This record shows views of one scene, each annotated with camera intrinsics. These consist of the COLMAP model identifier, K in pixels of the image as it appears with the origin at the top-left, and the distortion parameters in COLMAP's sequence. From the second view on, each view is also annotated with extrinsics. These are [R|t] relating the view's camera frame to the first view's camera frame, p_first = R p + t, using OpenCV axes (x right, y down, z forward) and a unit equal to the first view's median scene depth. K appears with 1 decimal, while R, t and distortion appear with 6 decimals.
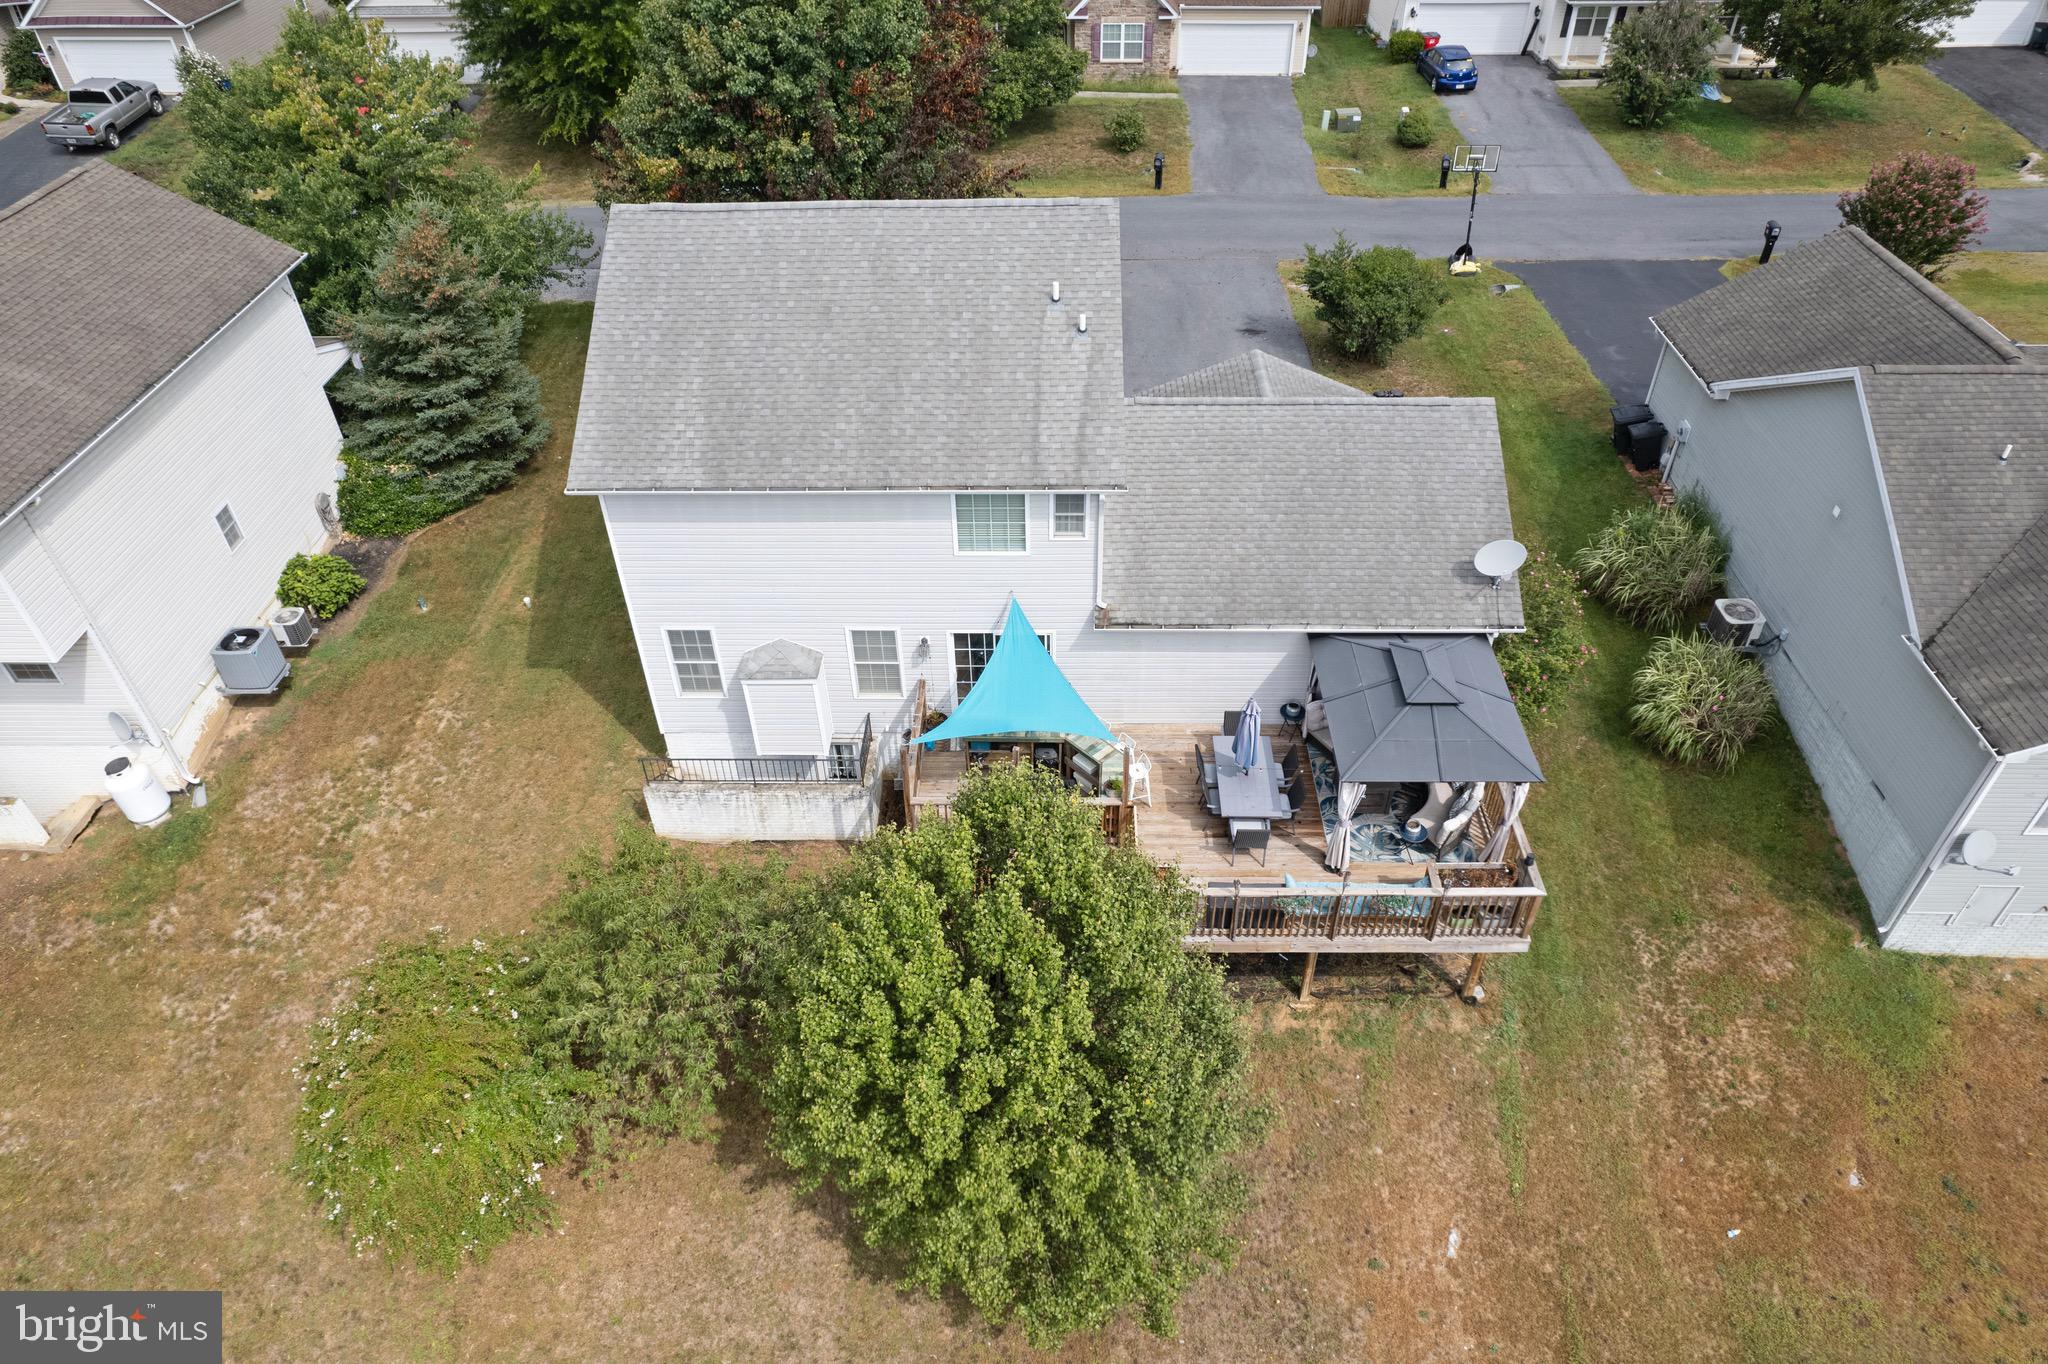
lens RADIAL K [[1307.1, 0, 1037.0], [0, 1307.1, 680.8], [0, 0, 1]] dist [-0.063980, 0.064414]
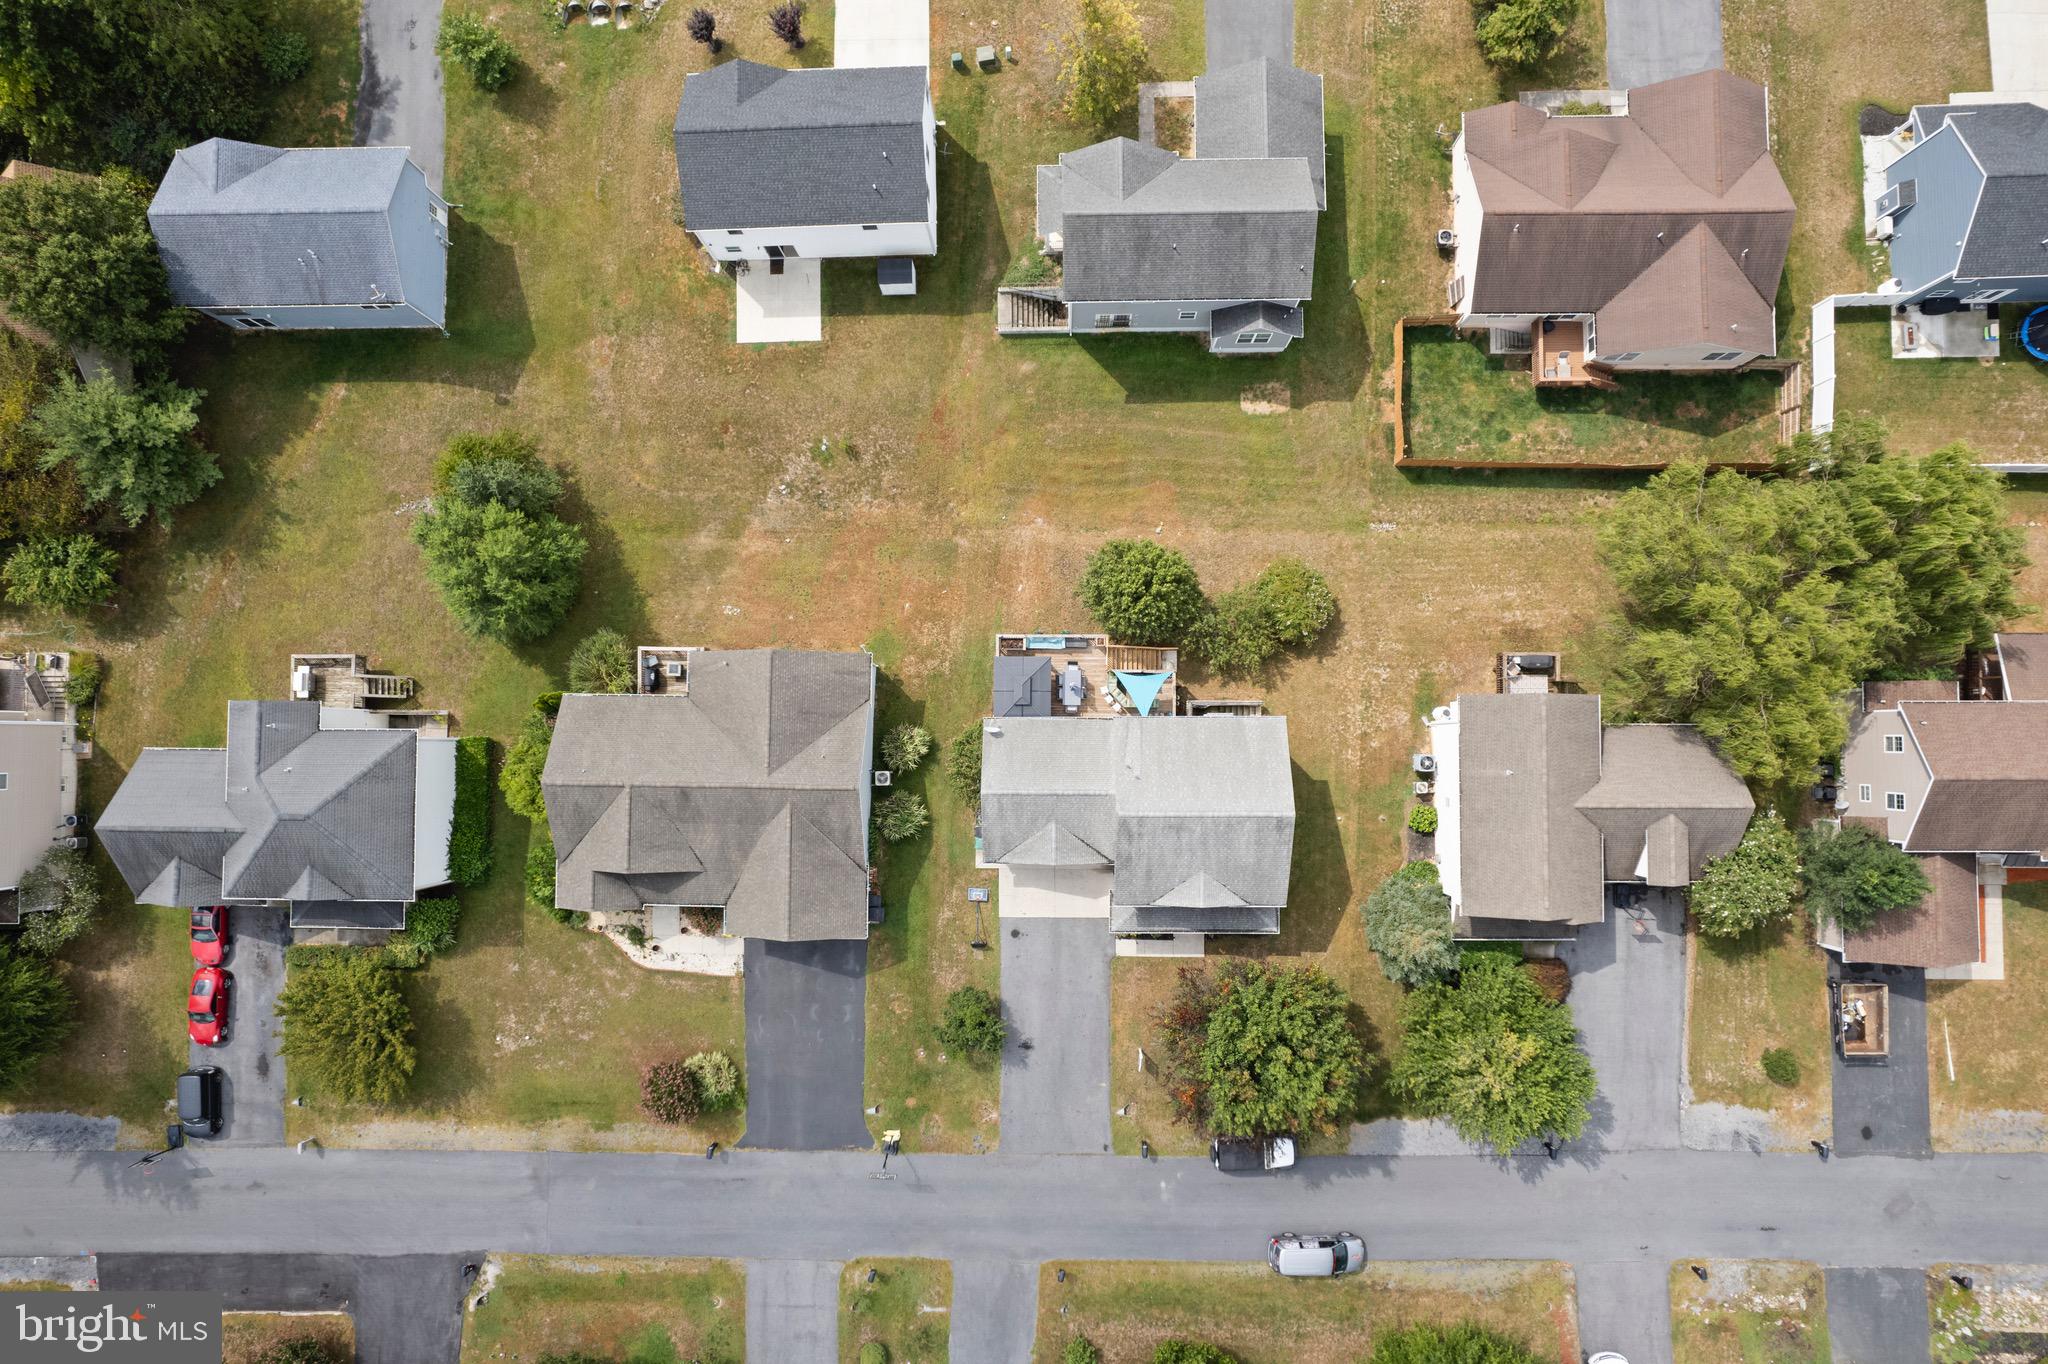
lens RADIAL K [[1307.1, 0, 1037.0], [0, 1307.1, 680.8], [0, 0, 1]] dist [-0.063980, 0.064414]
pose [[-0.999102, 0.012143, 0.040581, 0.110571], [0.024513, -0.615572, 0.787700, -2.446114], [0.034546, 0.787987, 0.614721, -1.000862]]
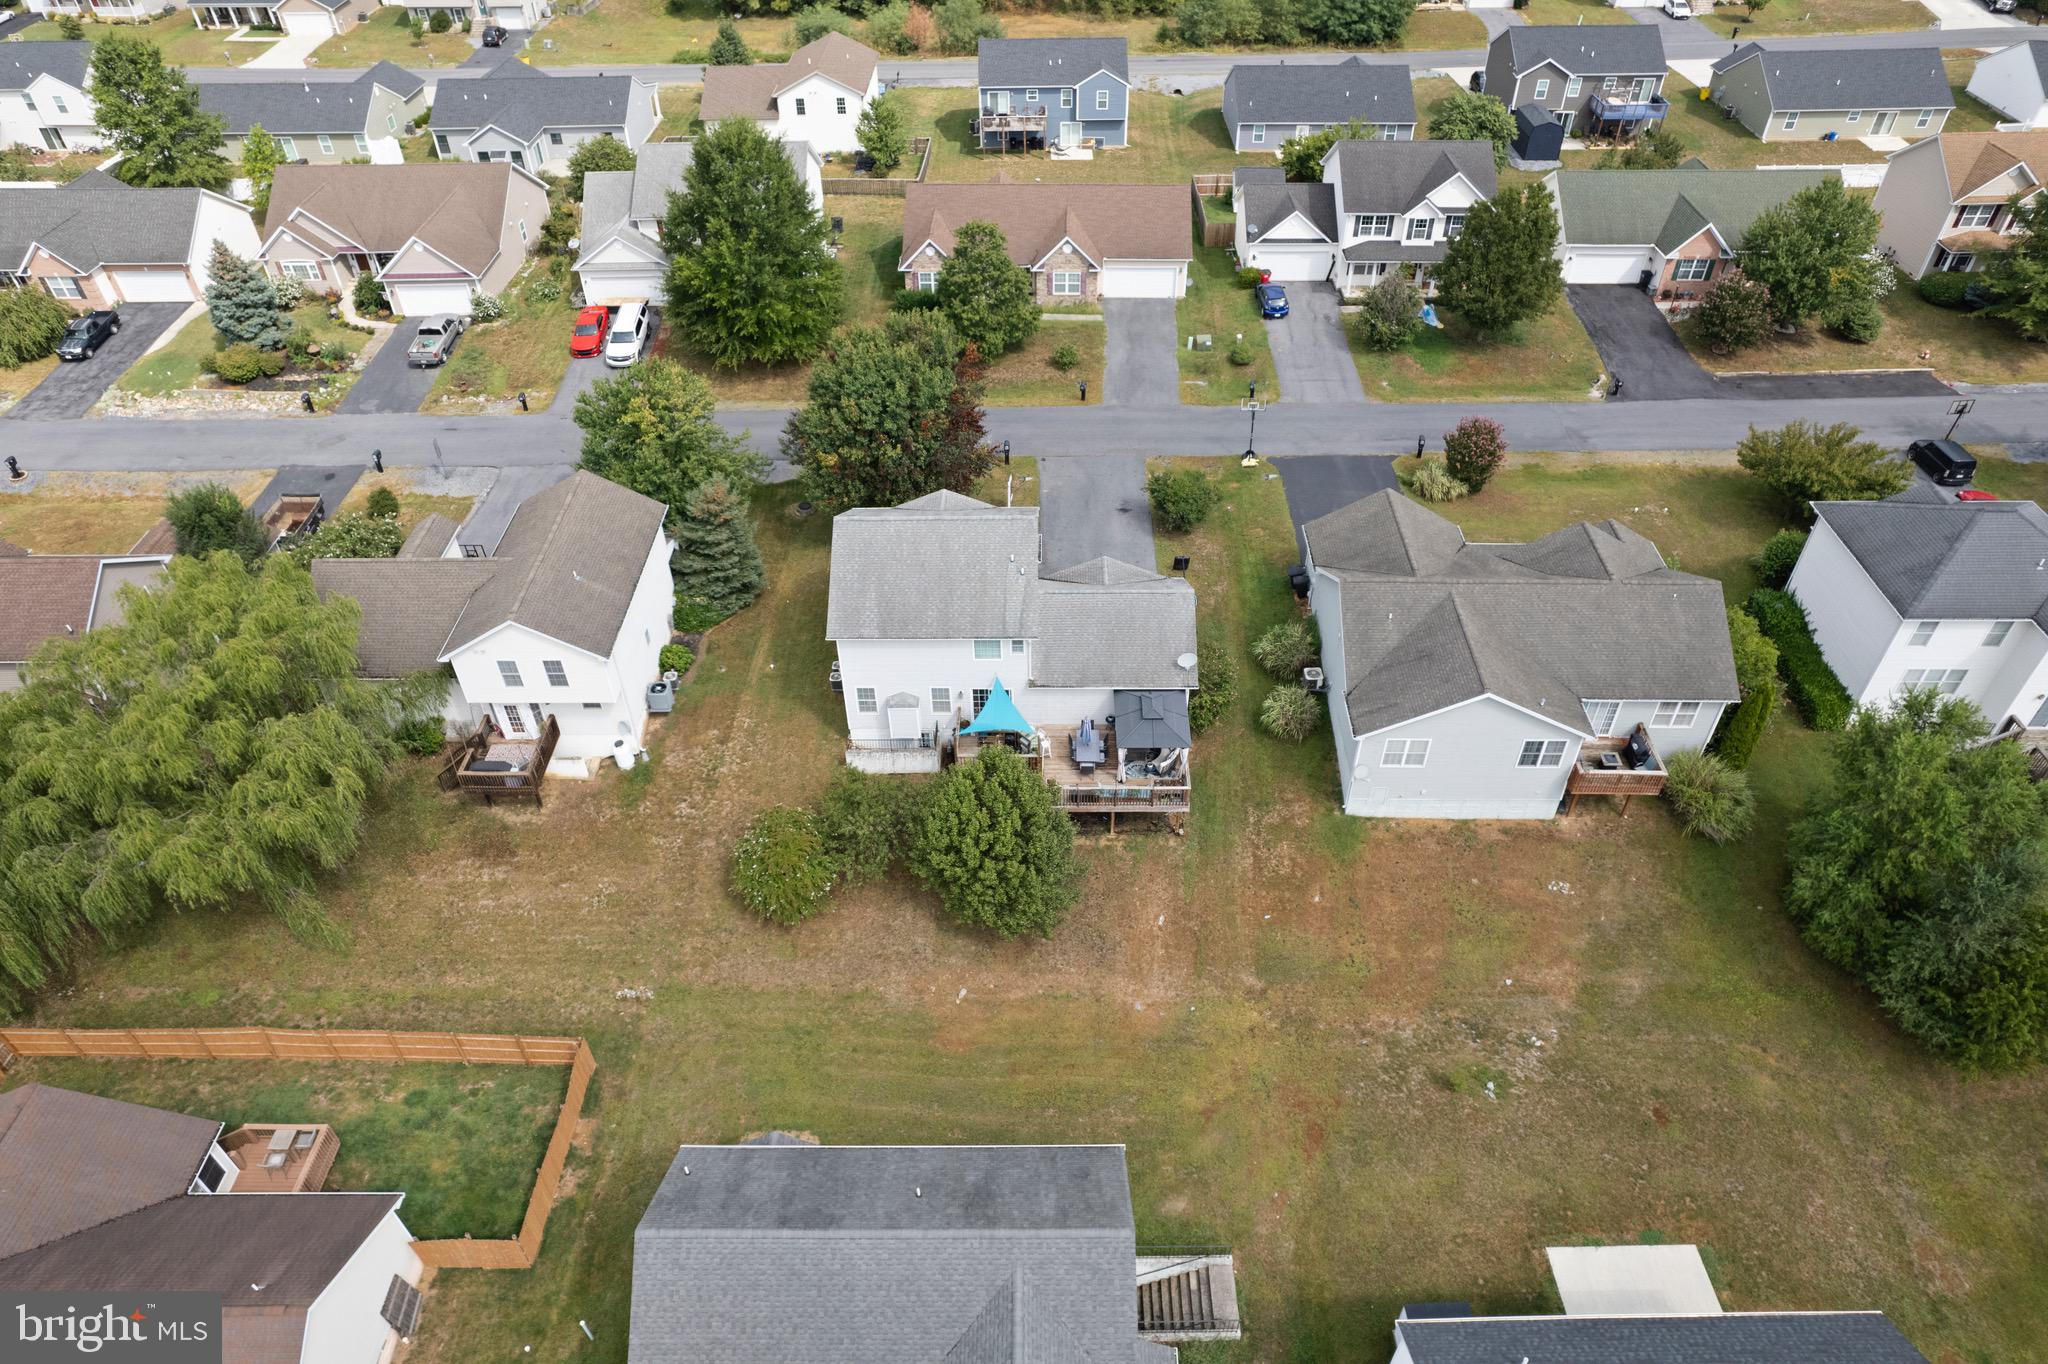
lens RADIAL K [[1307.1, 0, 1037.0], [0, 1307.1, 680.8], [0, 0, 1]] dist [-0.063980, 0.064414]
pose [[0.999971, -0.003476, 0.006732, 0.043013], [0.003325, 0.999745, 0.022357, -0.108667], [-0.006808, -0.022334, 0.999727, -1.507608]]
